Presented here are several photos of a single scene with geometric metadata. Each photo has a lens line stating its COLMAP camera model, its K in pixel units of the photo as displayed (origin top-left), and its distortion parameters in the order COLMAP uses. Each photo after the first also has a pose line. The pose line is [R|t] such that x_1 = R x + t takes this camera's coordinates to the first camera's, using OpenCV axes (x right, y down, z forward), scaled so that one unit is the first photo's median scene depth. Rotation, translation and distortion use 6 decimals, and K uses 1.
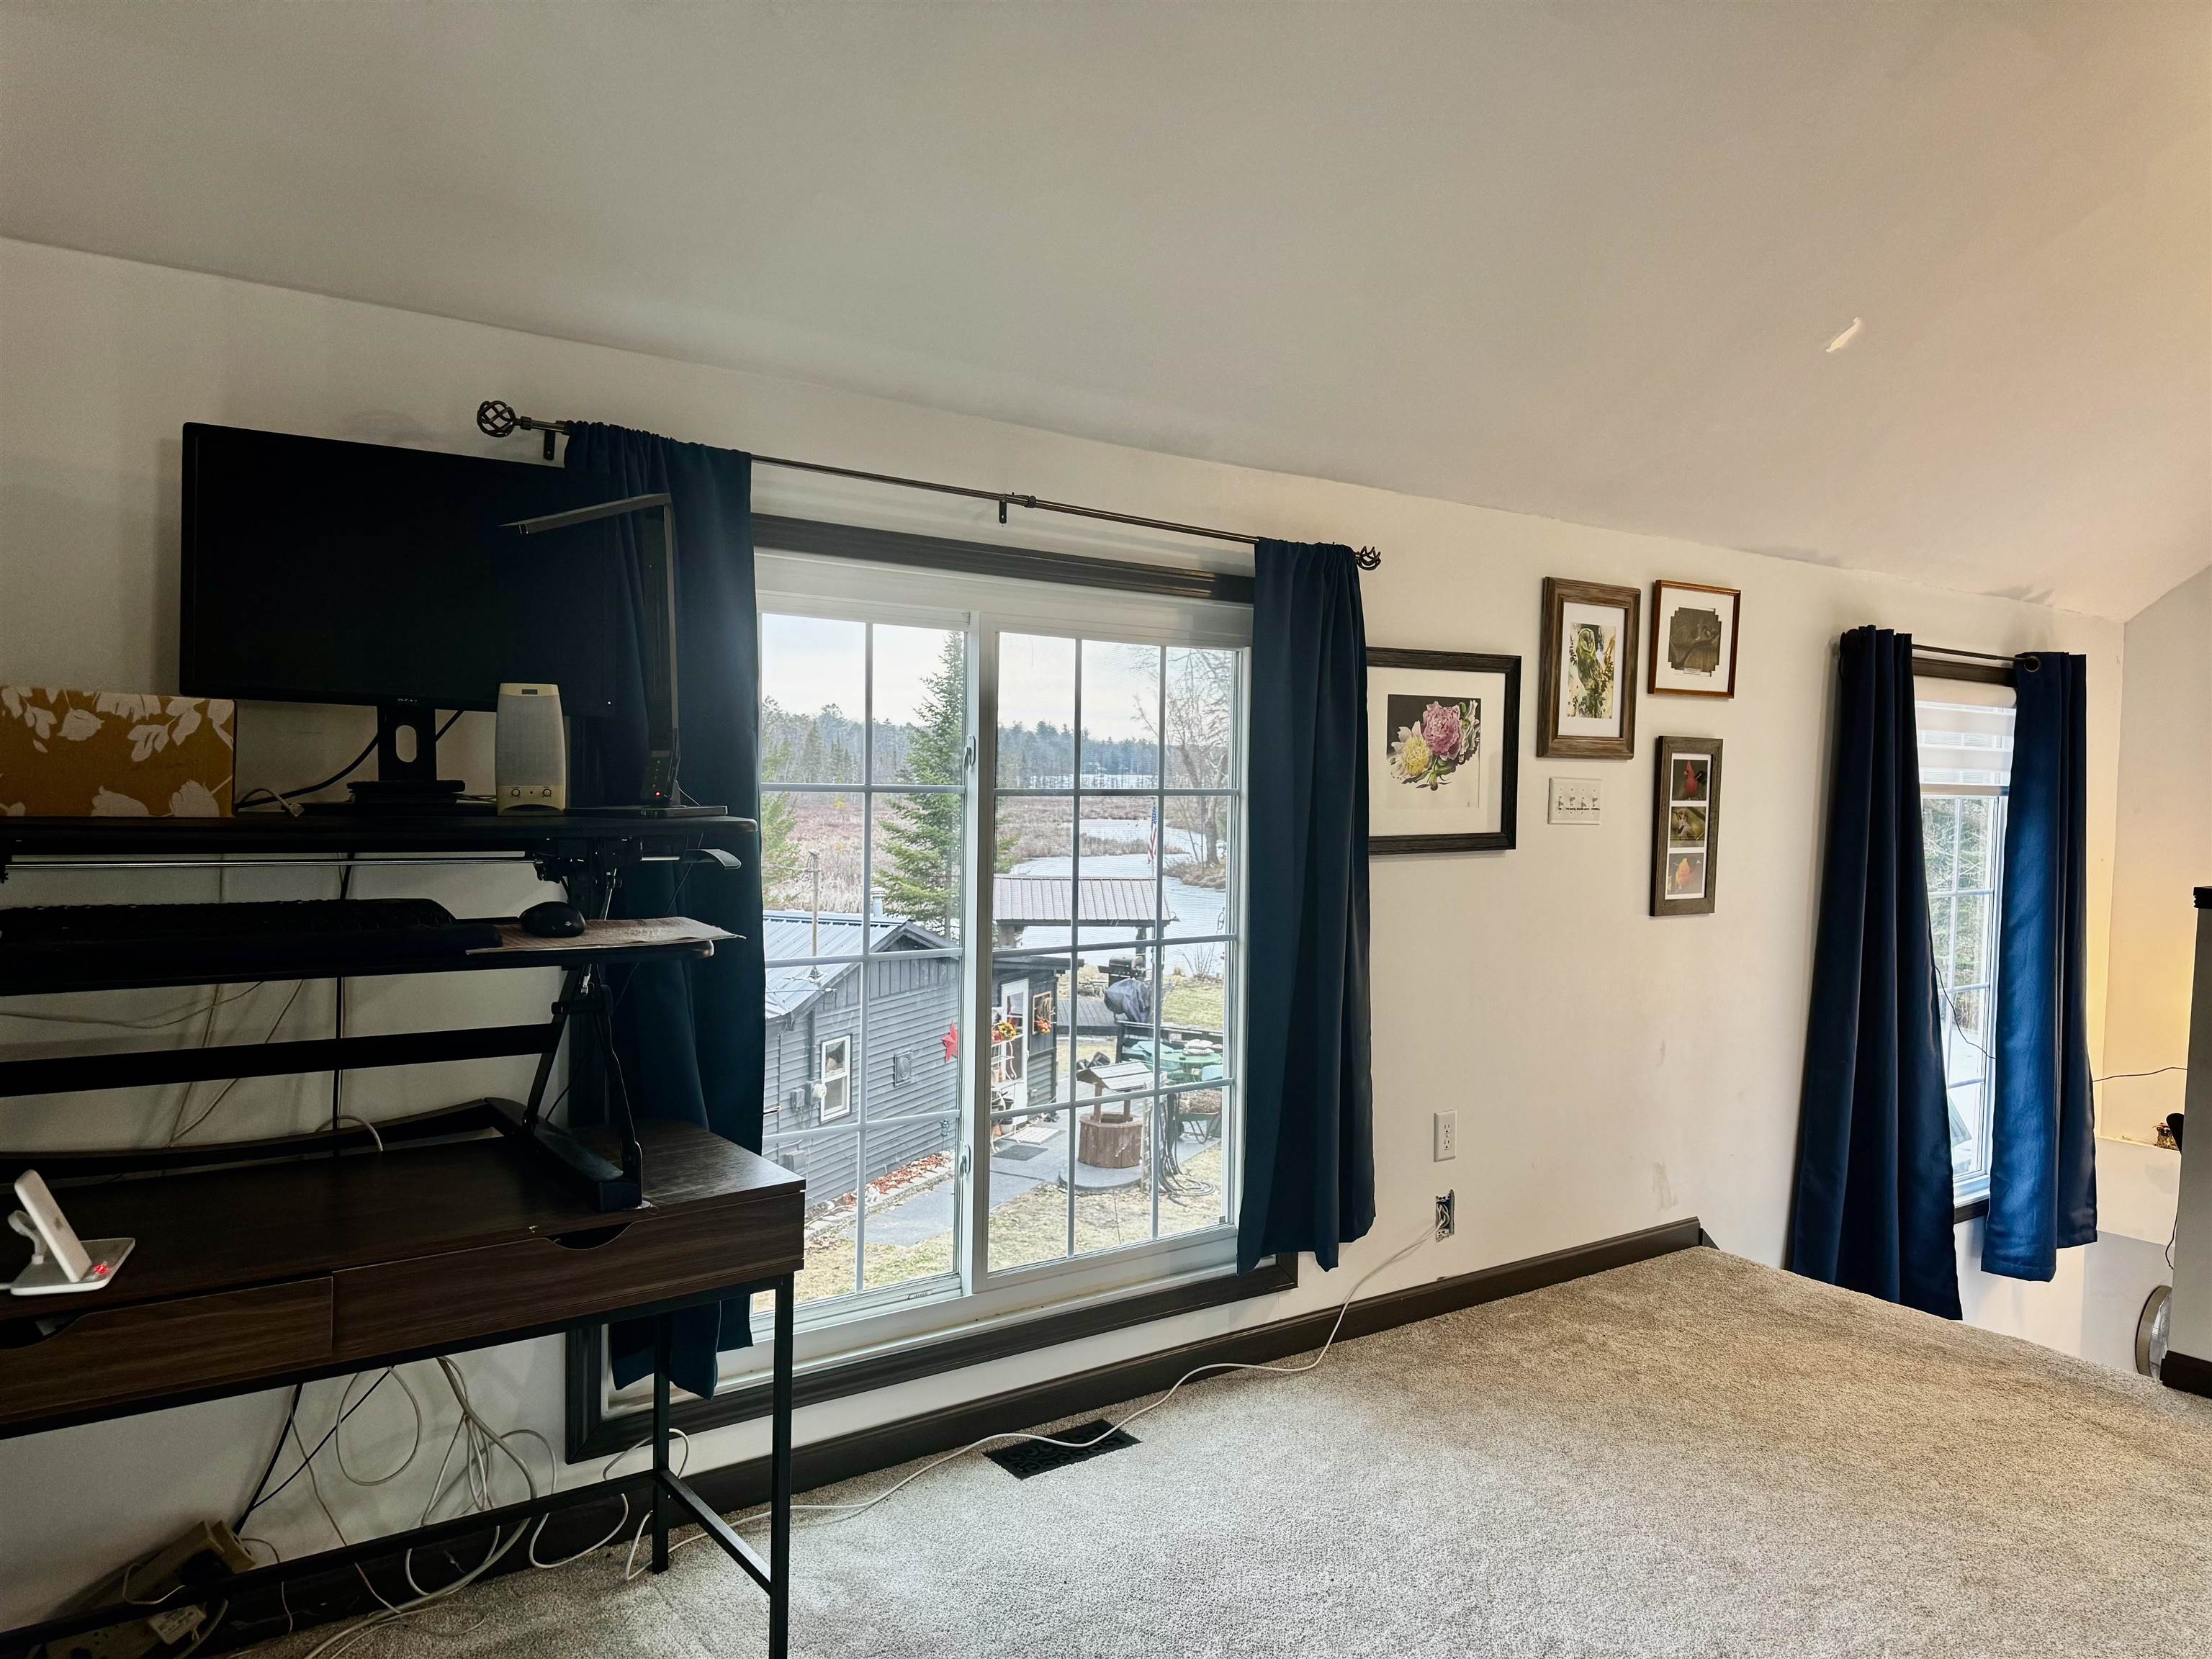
lens RADIAL K [[1558.0, 0, 1105.5], [0, 1558.0, 830.2], [0, 0, 1]] dist [0.061680, -0.072973]
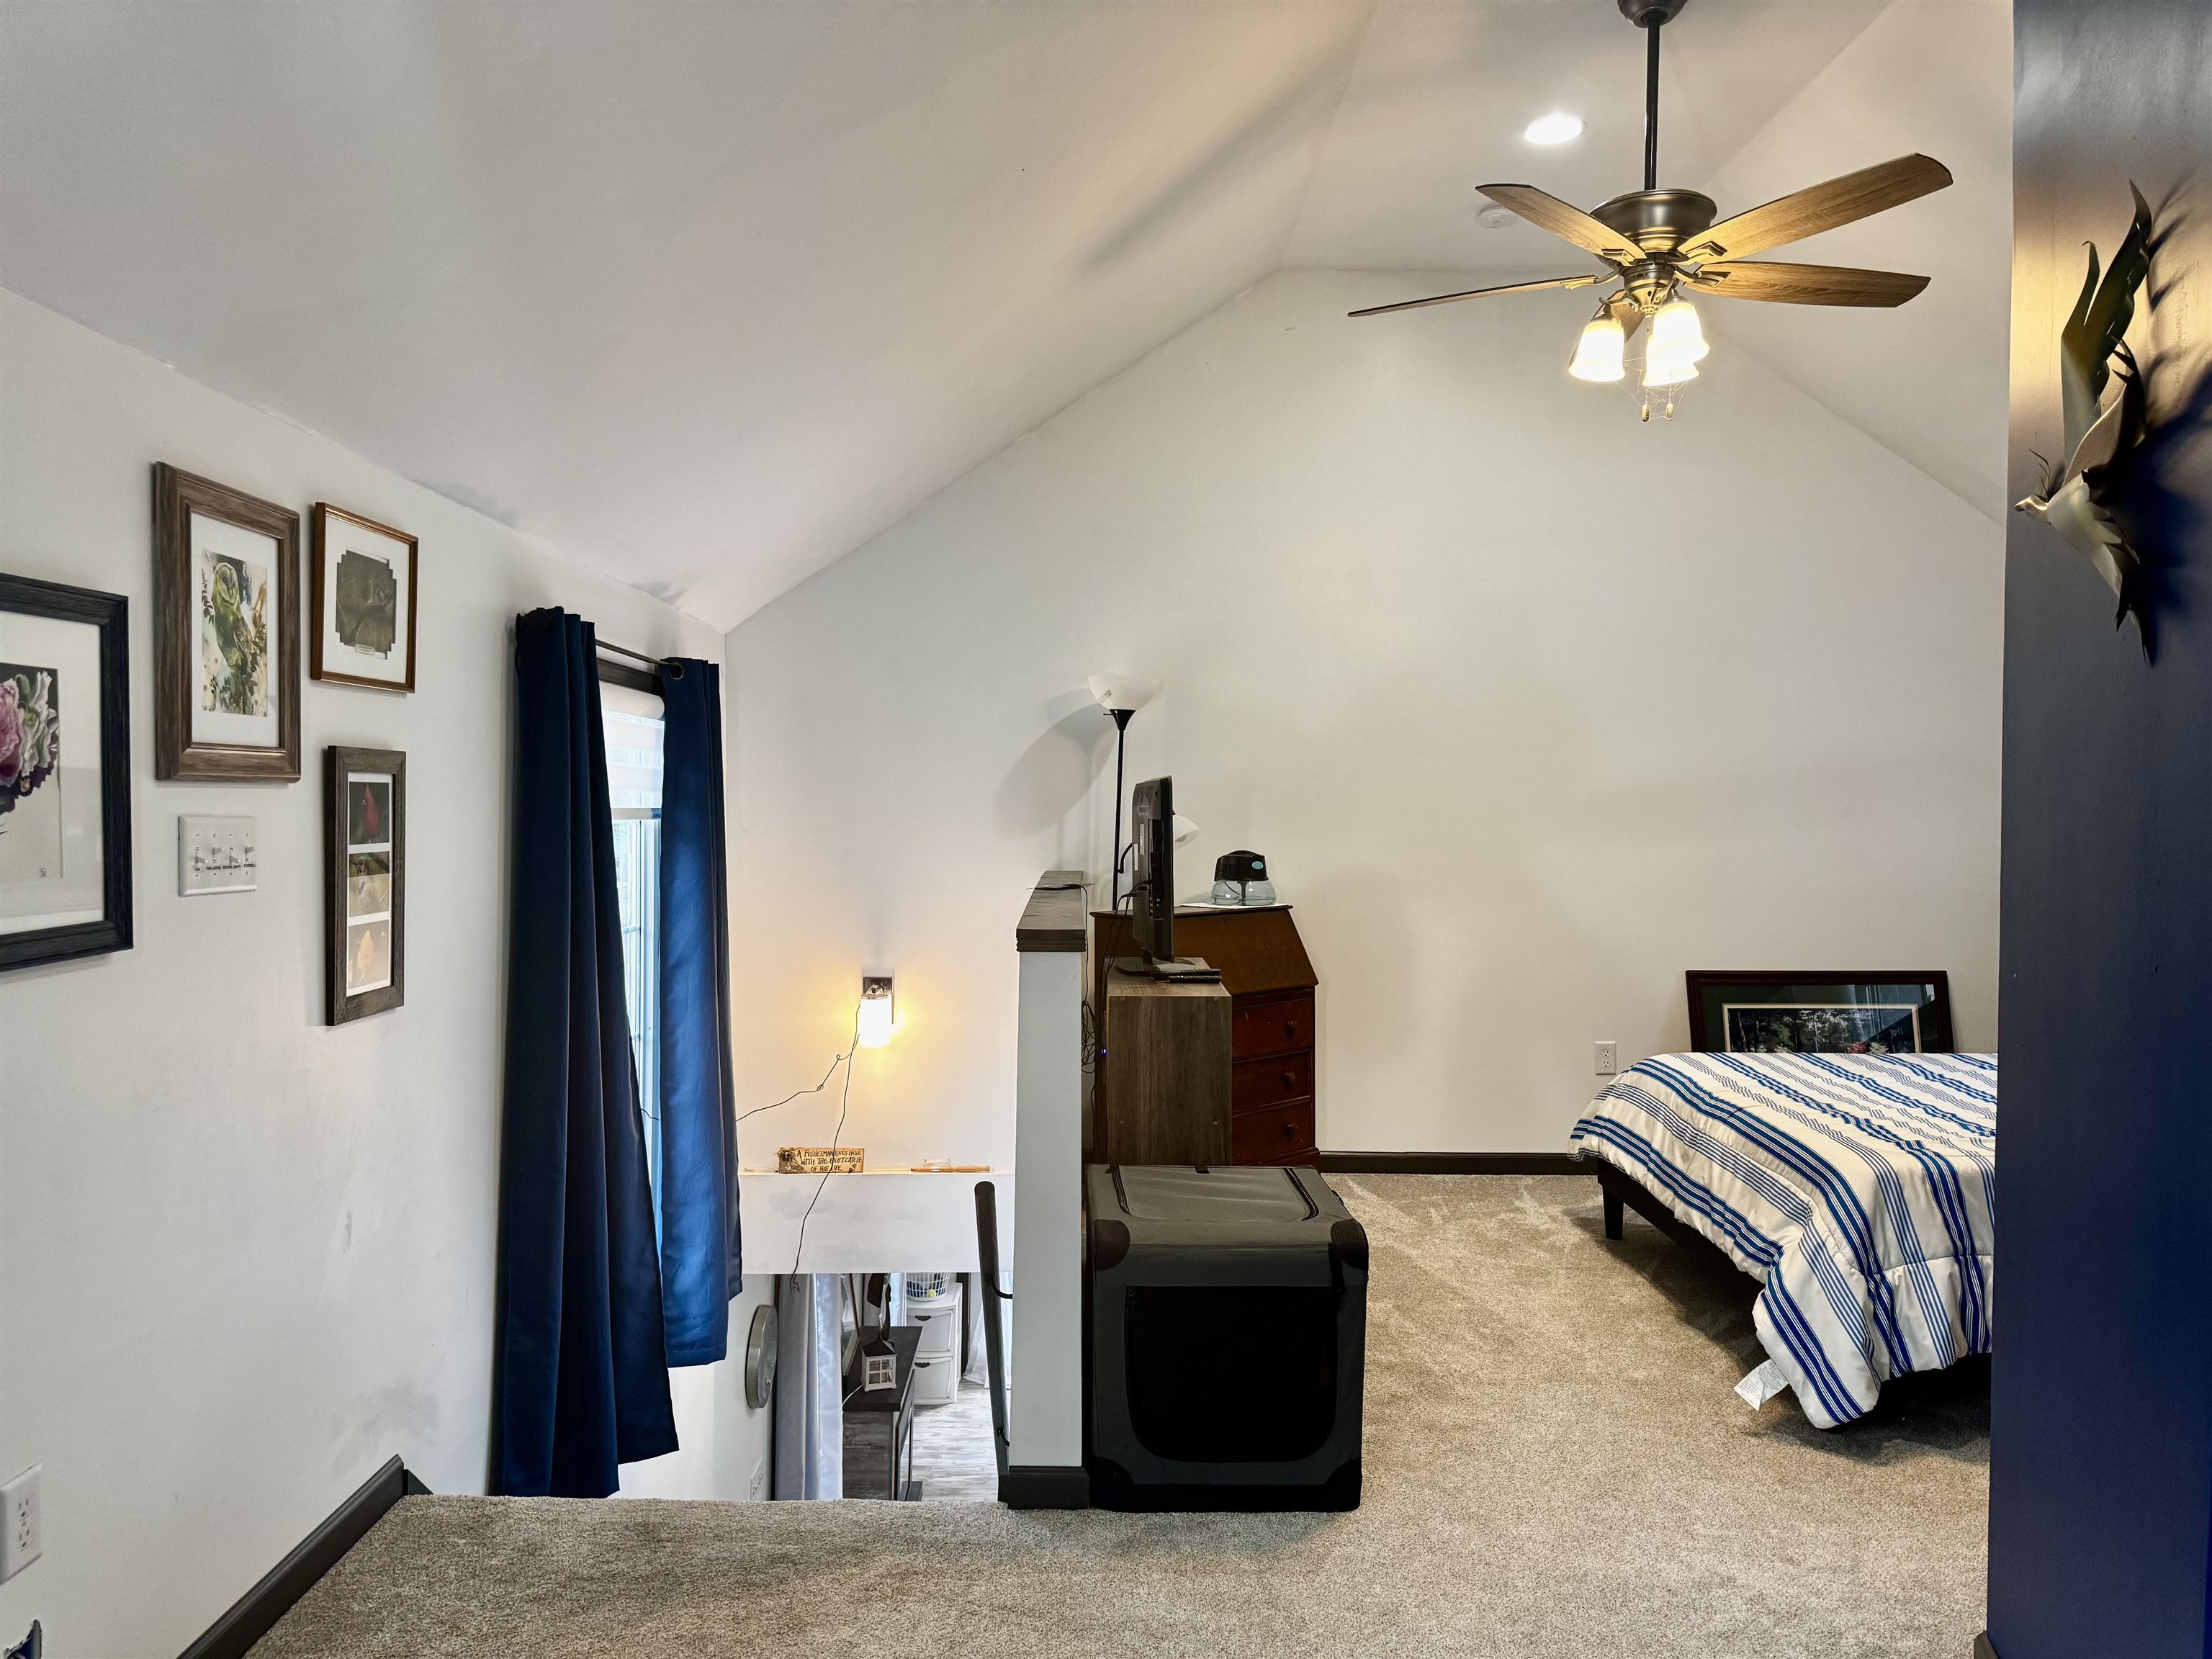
lens RADIAL K [[1558.0, 0, 1106.0], [0, 1558.0, 842.0], [0, 0, 1]] dist [0.061680, -0.072973]
pose [[0.588112, -0.035615, 0.807995, 0.015758], [0.034214, 0.999231, 0.019141, -0.022078], [-0.808056, 0.016388, 0.588878, 0.363075]]
